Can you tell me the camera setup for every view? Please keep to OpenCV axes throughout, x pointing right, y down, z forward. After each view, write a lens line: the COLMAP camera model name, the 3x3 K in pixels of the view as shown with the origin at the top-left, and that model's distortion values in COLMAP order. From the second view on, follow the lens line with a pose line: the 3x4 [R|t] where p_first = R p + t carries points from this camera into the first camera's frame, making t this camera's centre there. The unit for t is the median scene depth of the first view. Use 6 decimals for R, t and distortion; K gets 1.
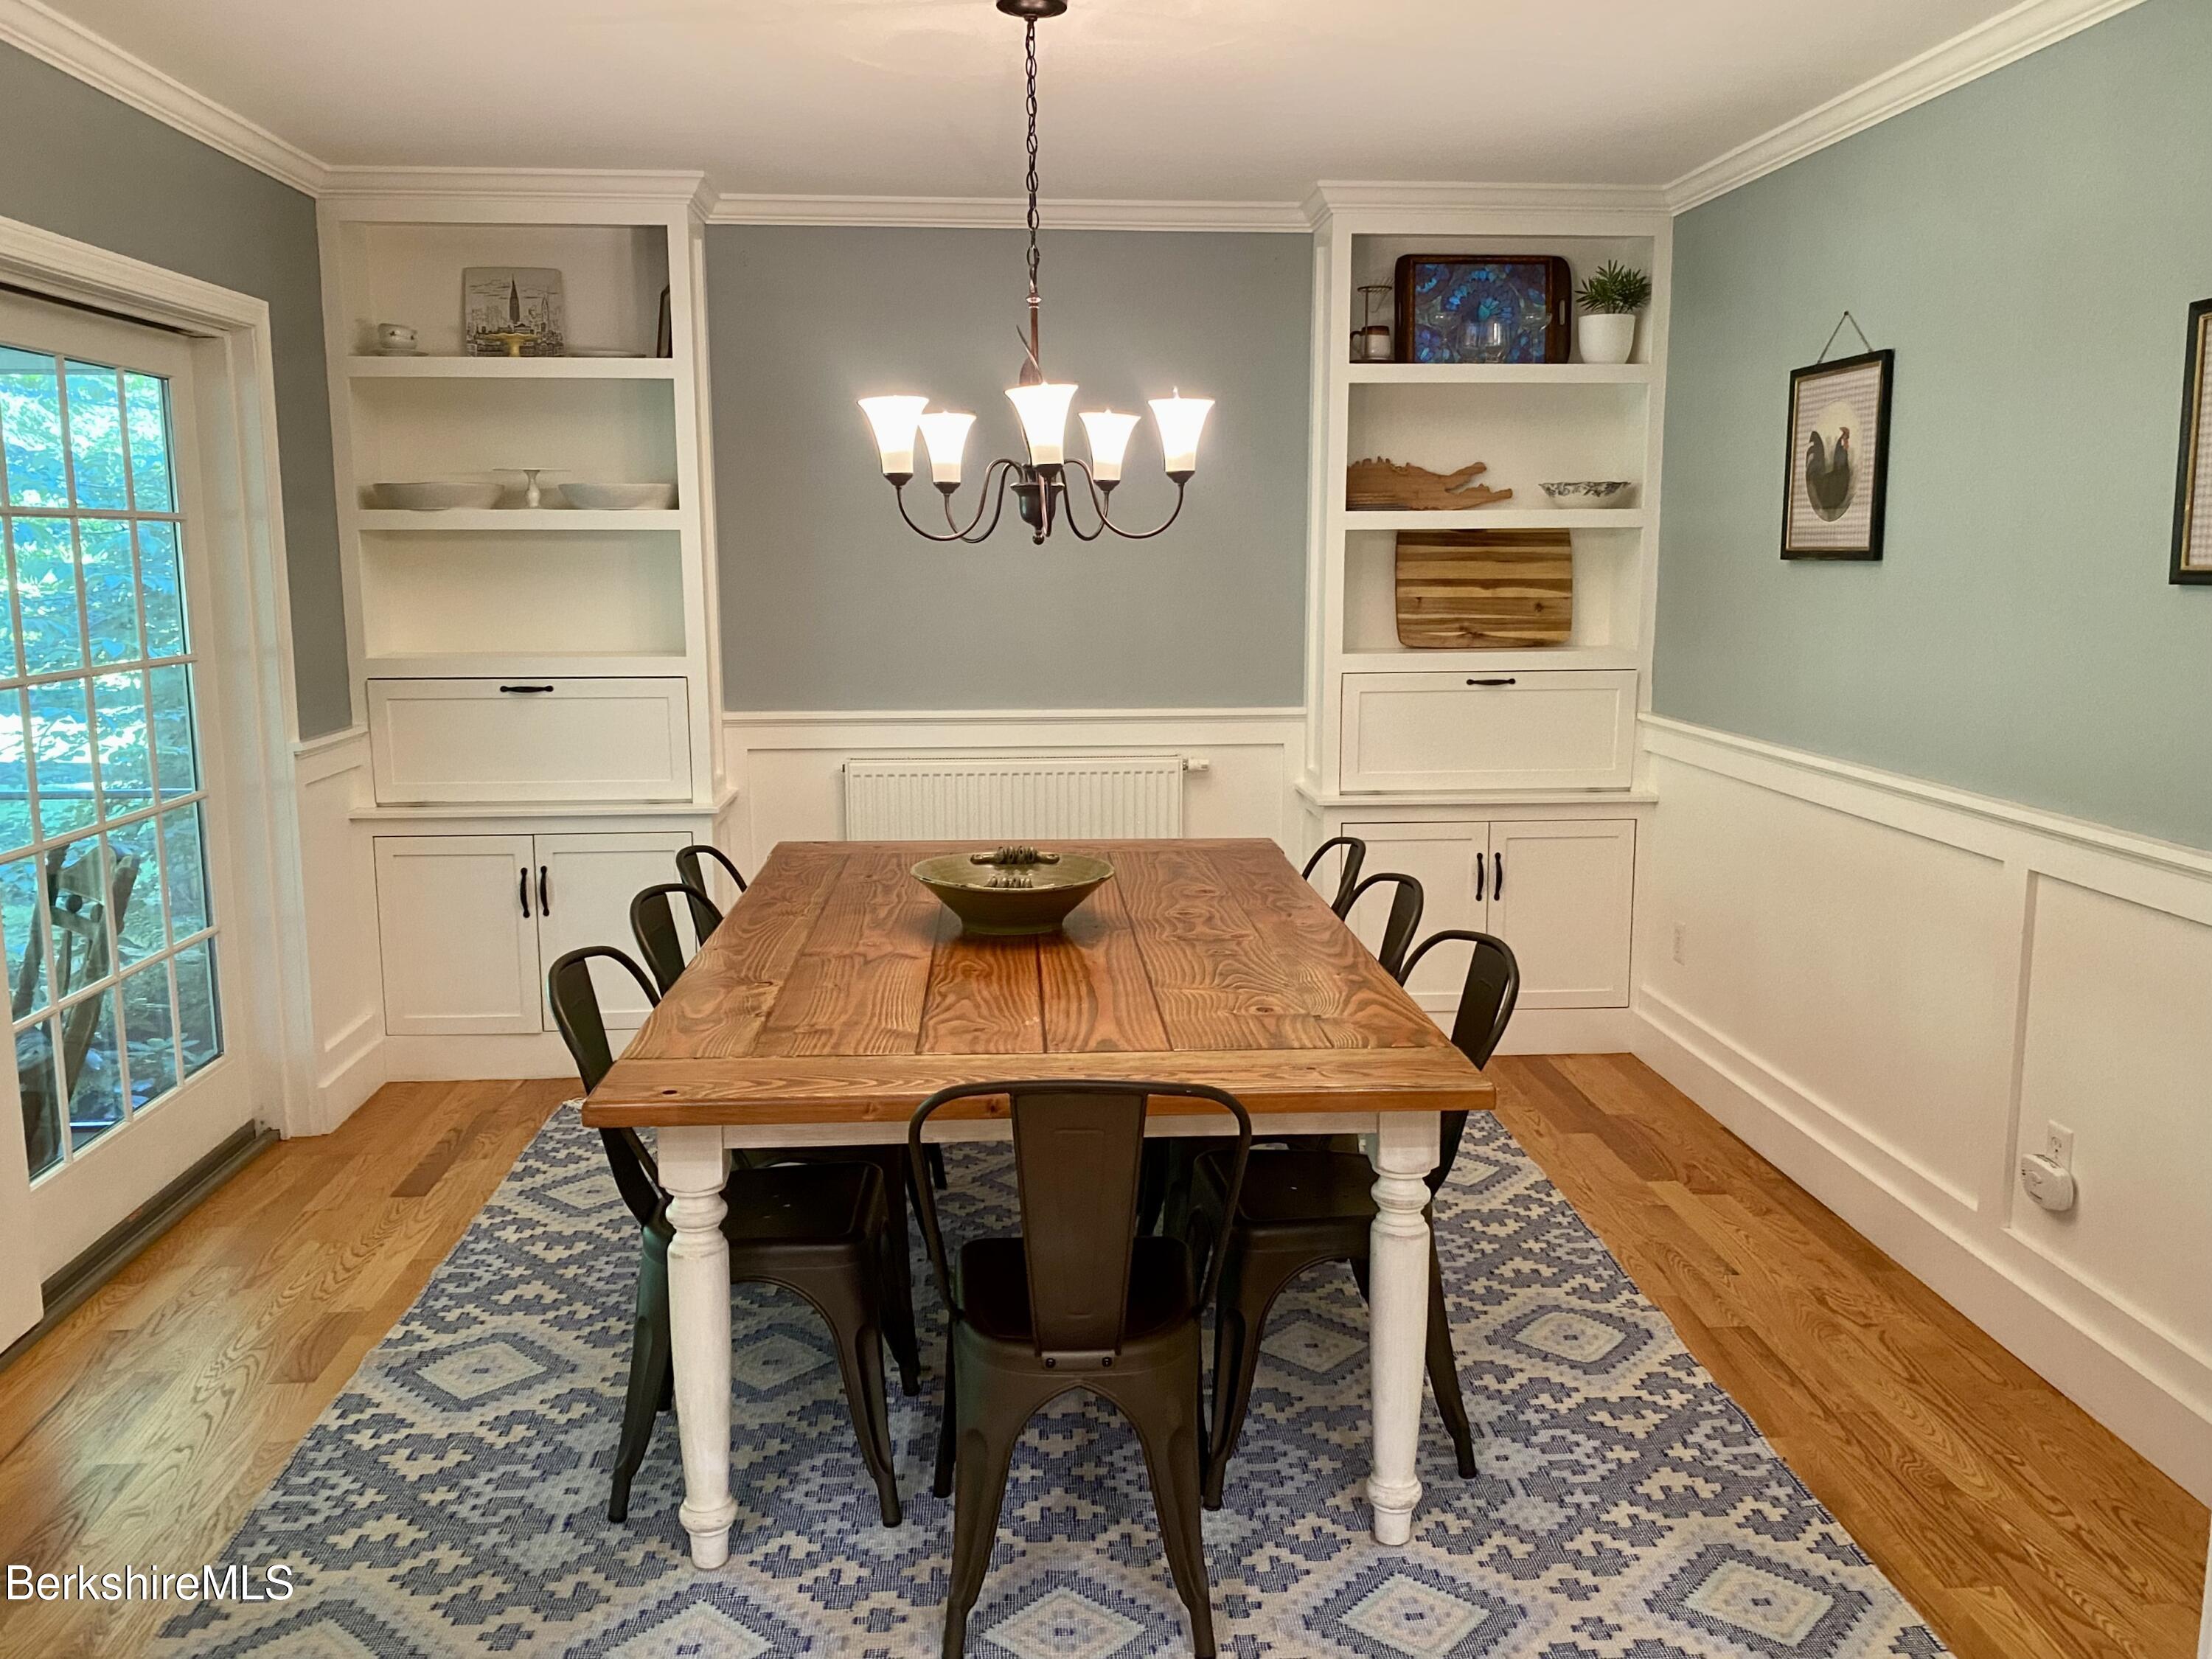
lens RADIAL K [[1723.2, 0, 1106.0], [0, 1723.2, 829.5], [0, 0, 1]] dist [0.068480, -0.000134]
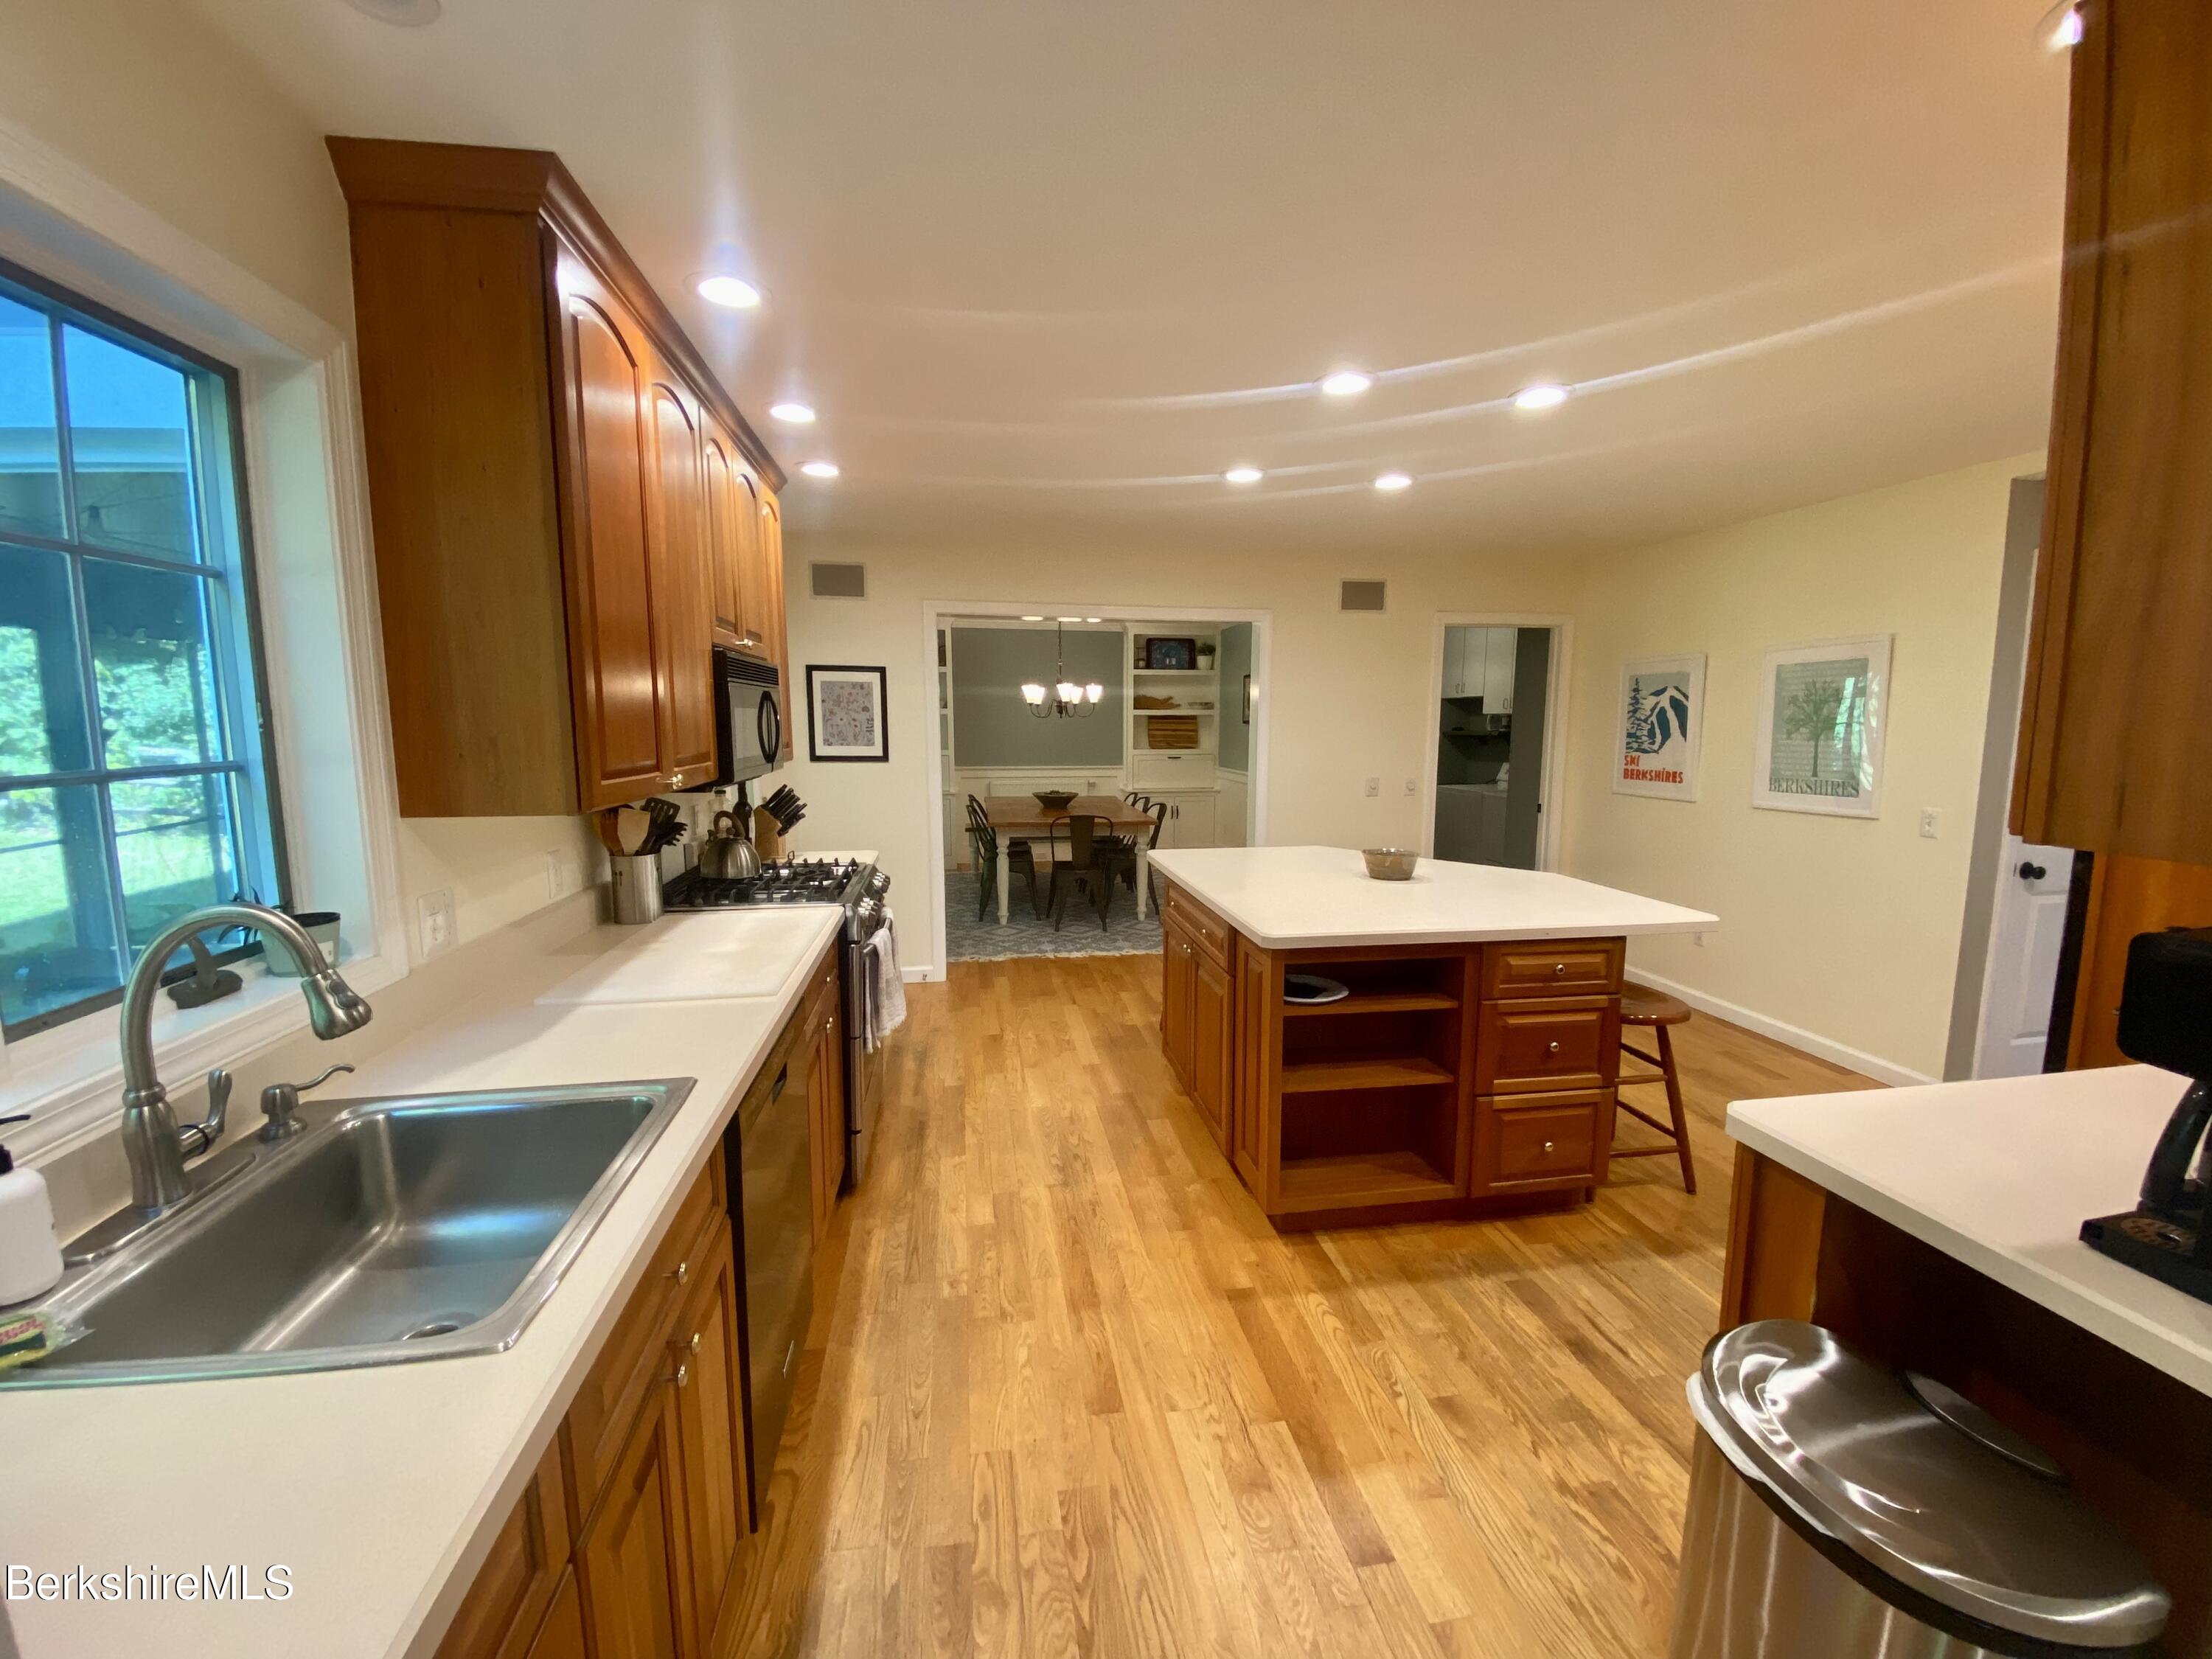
lens RADIAL K [[891.6, 0, 1106.0], [0, 891.6, 829.5], [0, 0, 1]] dist [0.001778, 0.000043]
pose [[0.995730, -0.008921, 0.091884, -0.087979], [0.012604, 0.999137, -0.039581, 0.132944], [-0.091452, 0.040571, 0.994983, -0.803949]]
